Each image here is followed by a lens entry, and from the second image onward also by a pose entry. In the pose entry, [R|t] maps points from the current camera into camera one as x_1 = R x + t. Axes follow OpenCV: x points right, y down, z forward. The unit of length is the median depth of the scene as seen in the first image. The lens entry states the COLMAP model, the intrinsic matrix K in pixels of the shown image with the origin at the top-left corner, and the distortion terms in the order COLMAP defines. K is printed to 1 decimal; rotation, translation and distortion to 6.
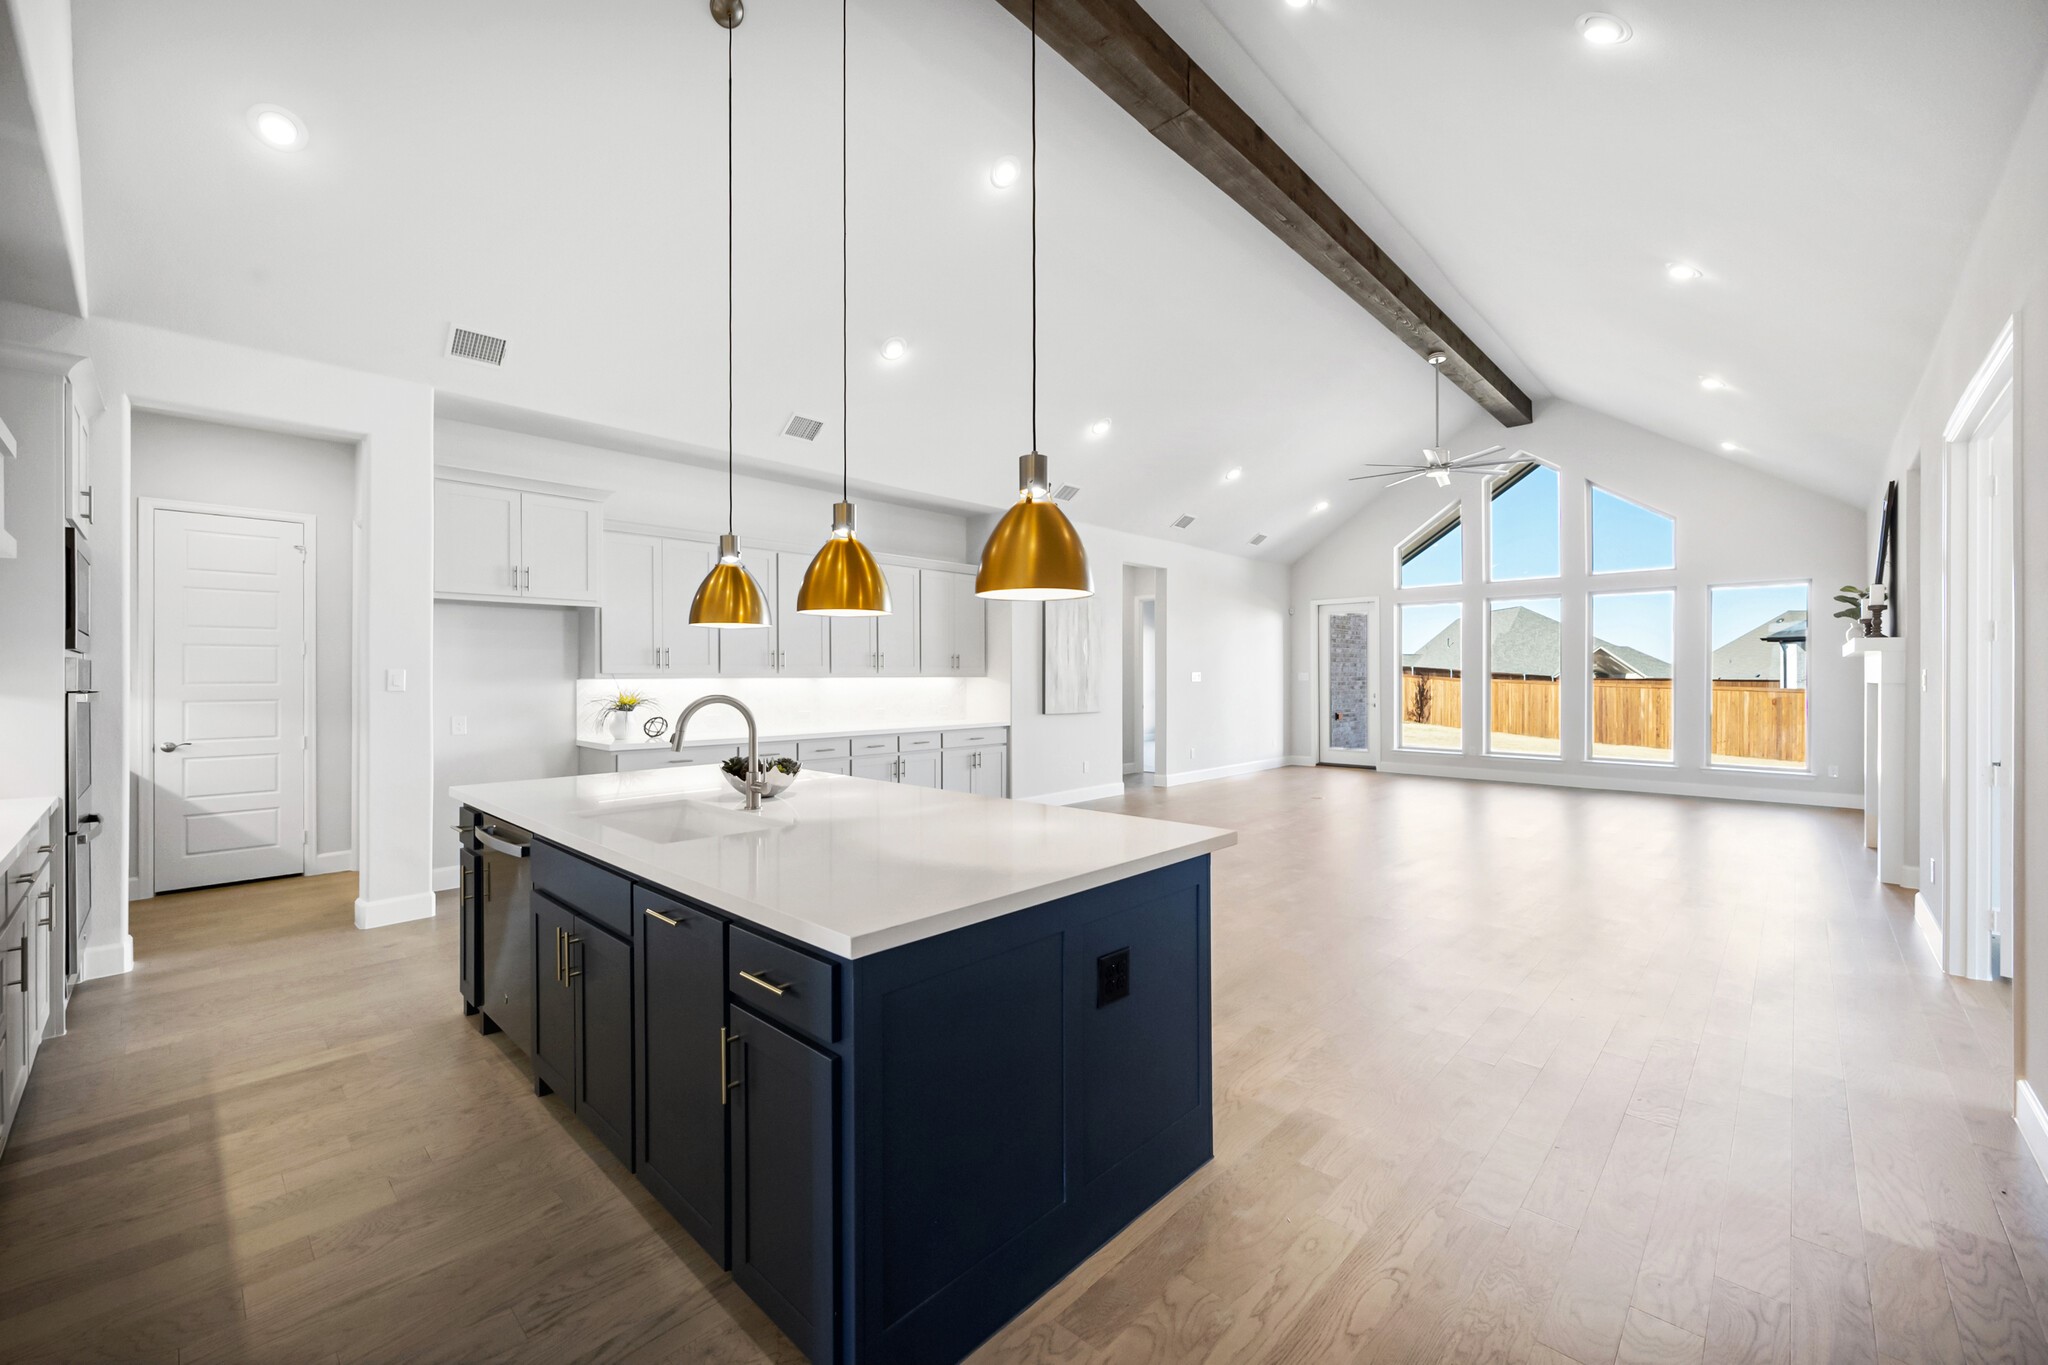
lens RADIAL K [[815.5, 0, 1021.6], [0, 815.5, 675.0], [0, 0, 1]] dist [-0.000169, -0.000057]
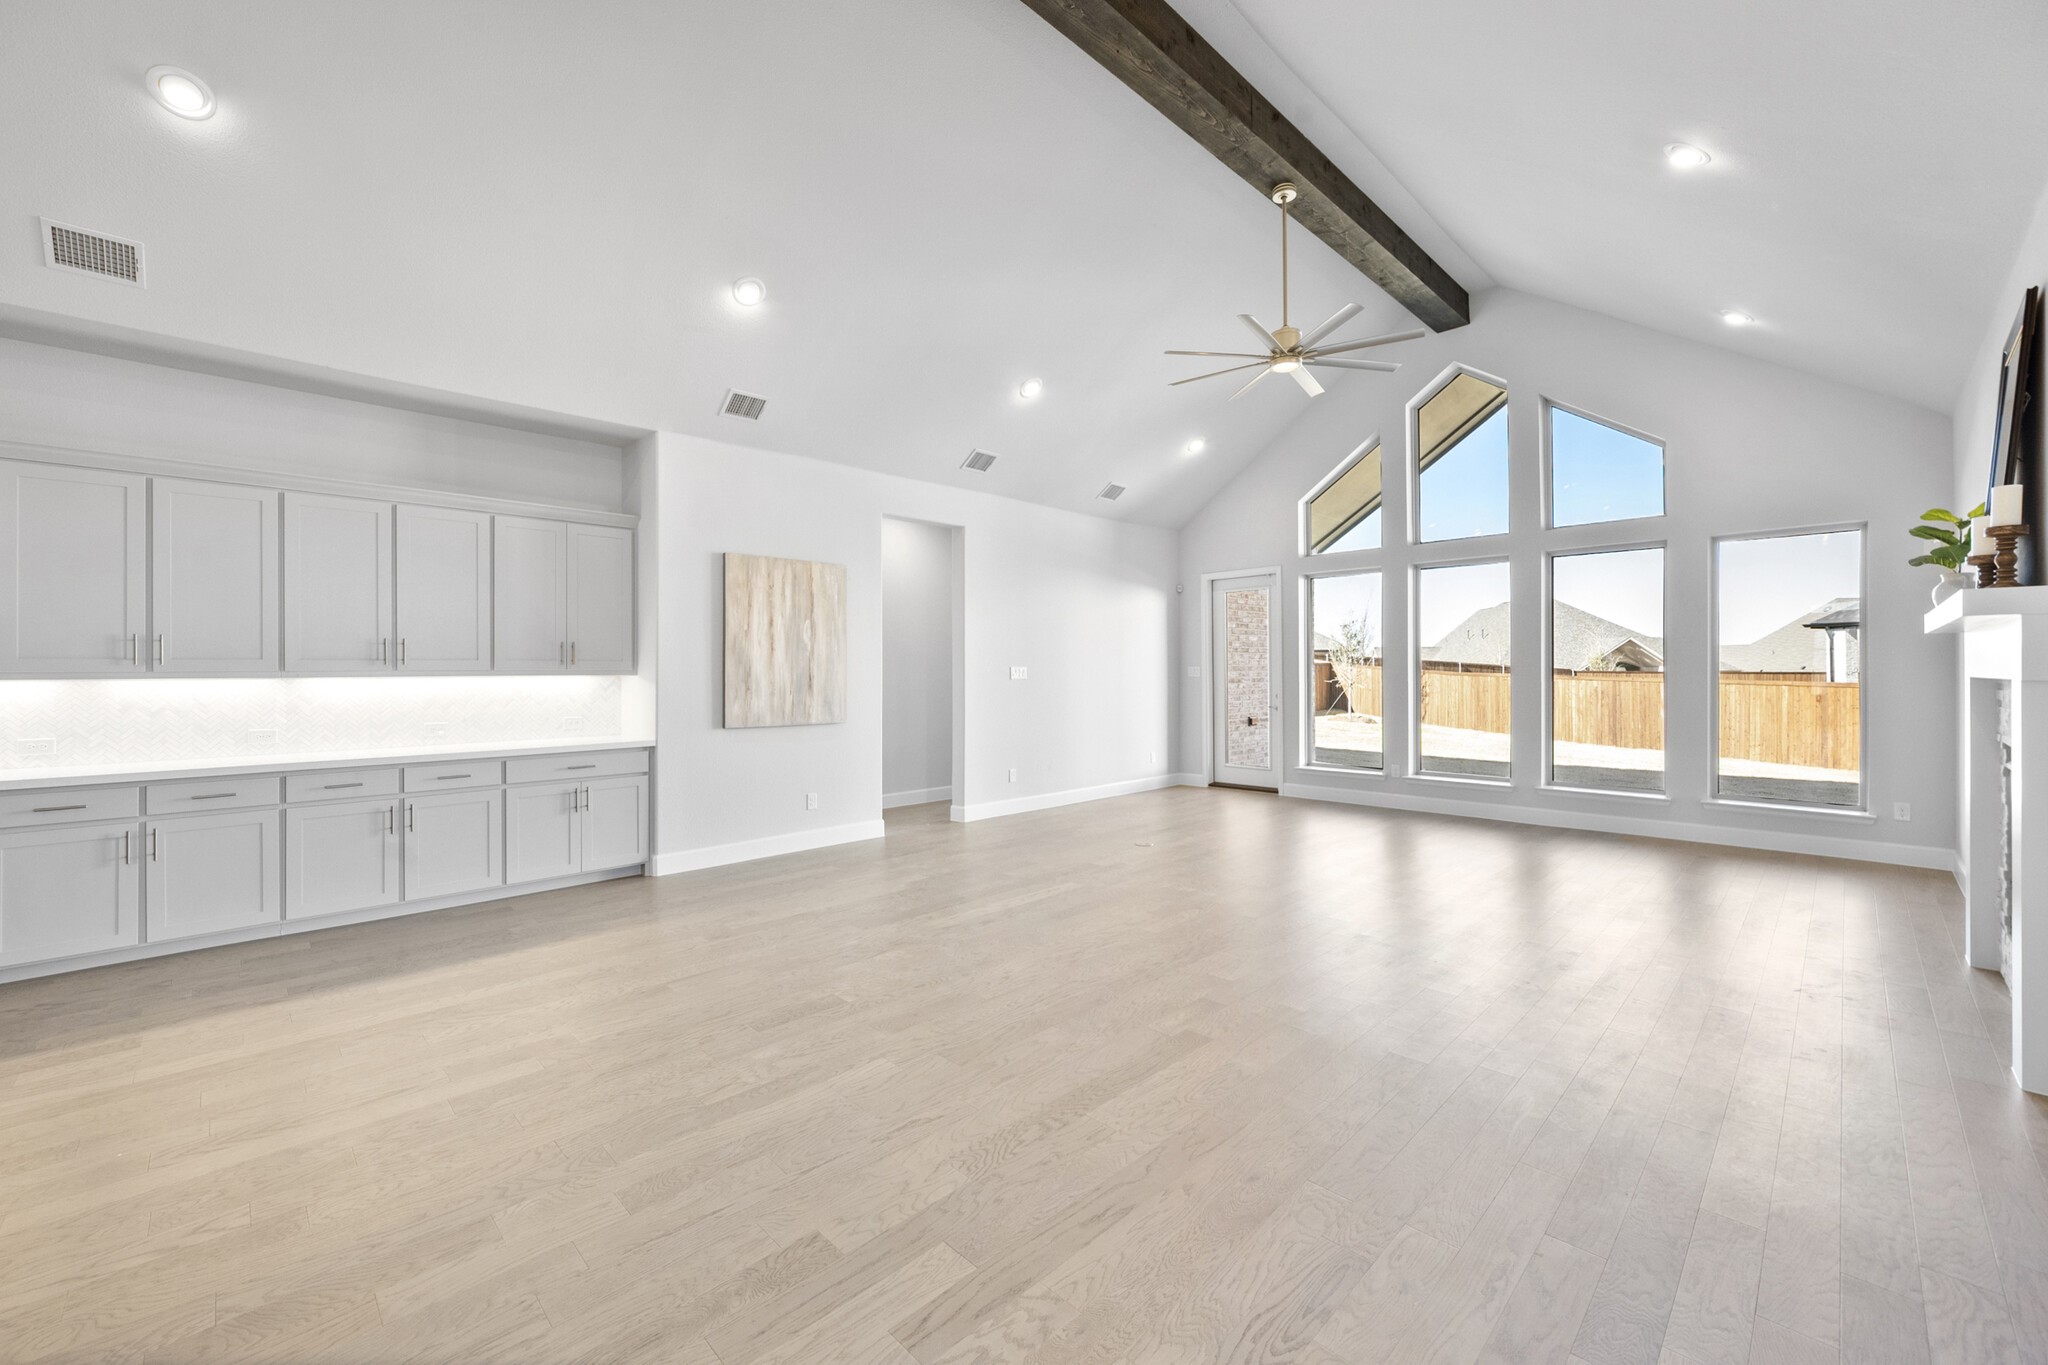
lens RADIAL K [[808.9, 0, 1026.3], [0, 808.9, 669.9], [0, 0, 1]] dist [-0.001009, 0.000337]
pose [[0.999456, -0.004574, -0.032661, 0.258736], [0.004554, 0.999989, -0.000690, 0.000053], [0.032664, 0.000541, 0.999466, 0.270373]]
